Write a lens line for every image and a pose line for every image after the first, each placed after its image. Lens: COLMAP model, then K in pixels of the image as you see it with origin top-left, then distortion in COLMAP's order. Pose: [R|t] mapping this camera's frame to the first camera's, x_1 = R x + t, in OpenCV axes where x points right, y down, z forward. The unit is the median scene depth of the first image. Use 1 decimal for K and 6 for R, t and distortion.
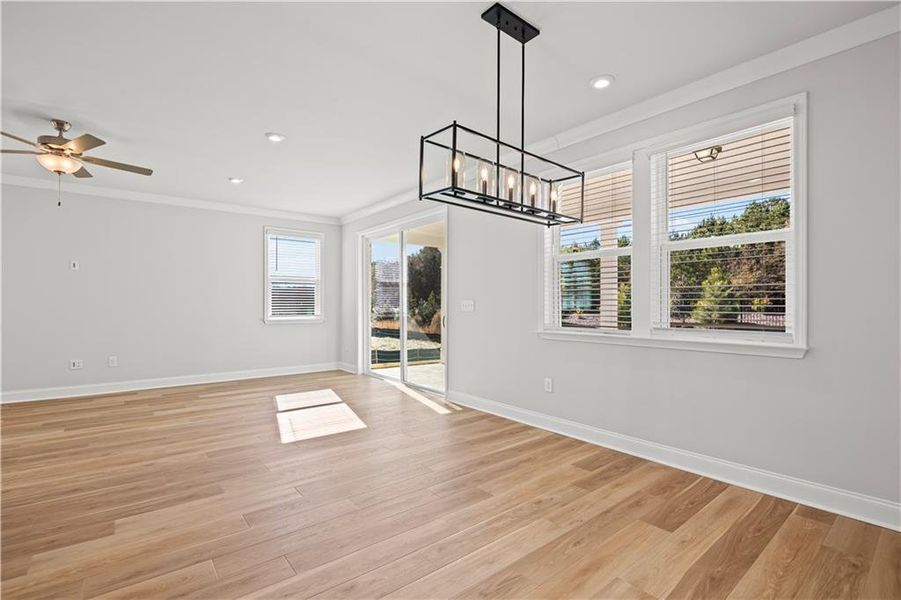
lens RADIAL K [[411.0, 0, 465.0], [0, 411.0, 305.6], [0, 0, 1]] dist [-0.020278, 0.000206]
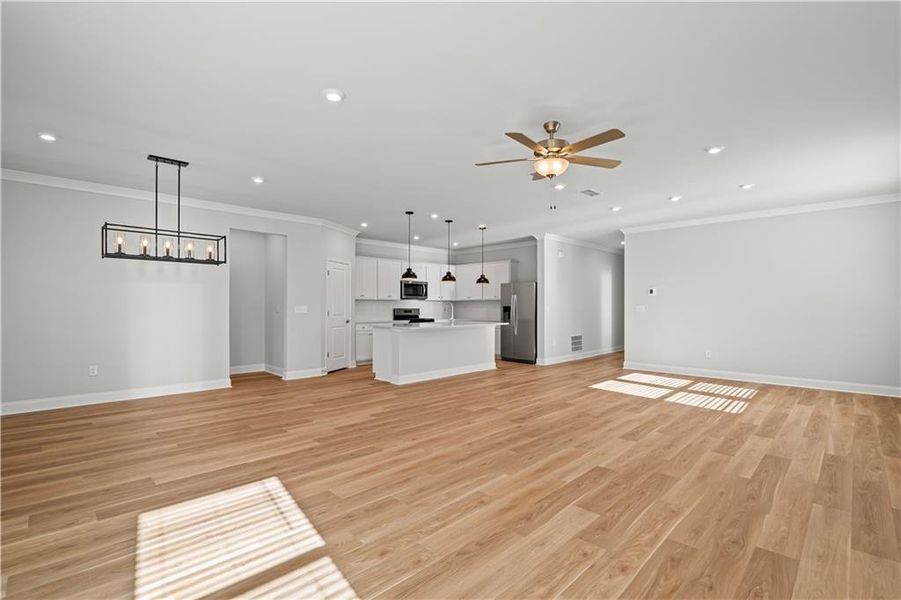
lens RADIAL K [[411.0, 0, 465.0], [0, 411.0, 305.6], [0, 0, 1]] dist [-0.020278, 0.000206]
pose [[-0.994844, -0.003890, -0.101343, -0.793459], [-0.003558, 0.999988, -0.003463, -0.013349], [0.101355, -0.003085, -0.994846, 2.233838]]
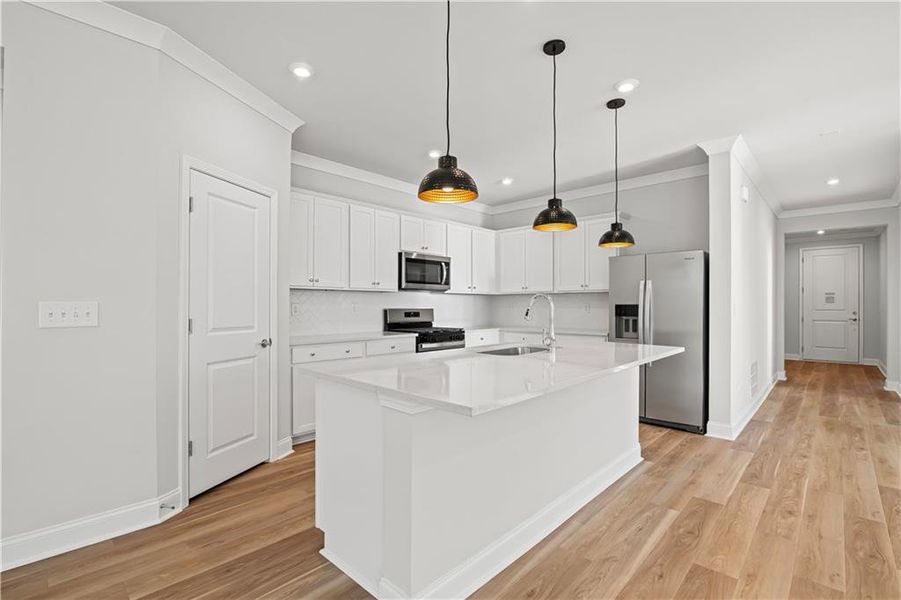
lens RADIAL K [[406.8, 0, 458.2], [0, 406.8, 305.5], [0, 0, 1]] dist [-0.040280, 0.000175]
pose [[-0.993845, -0.005344, -0.110648, -0.673641], [-0.005363, 0.999986, -0.000128, -0.013740], [0.110647, 0.000467, -0.993860, 0.557505]]
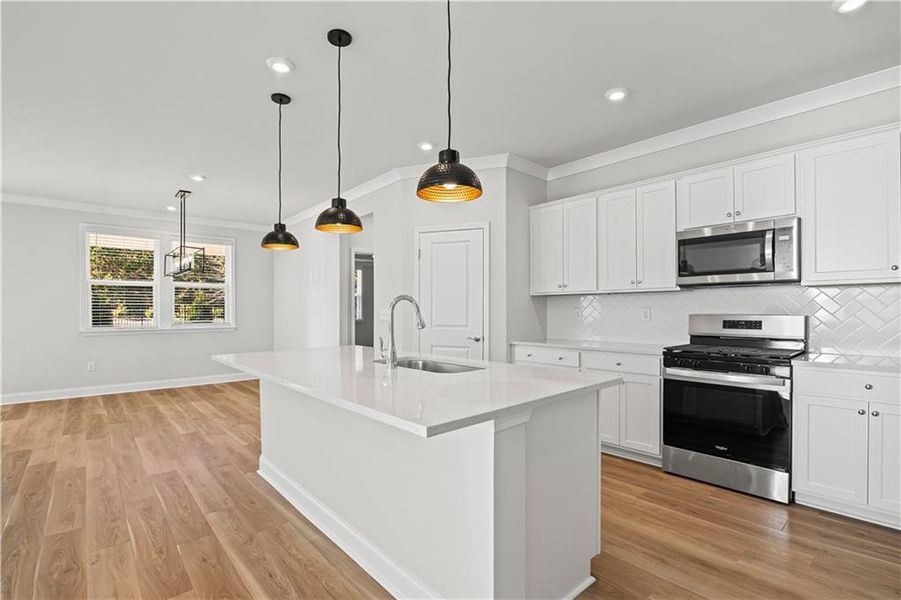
lens RADIAL K [[422.2, 0, 447.8], [0, 422.2, 306.0], [0, 0, 1]] dist [-0.029909, 0.000129]
pose [[-0.013117, 0.008270, 0.999880, -1.711645], [0.002849, 0.999962, -0.008234, -0.015707], [-0.999910, 0.002741, -0.013140, -0.374594]]
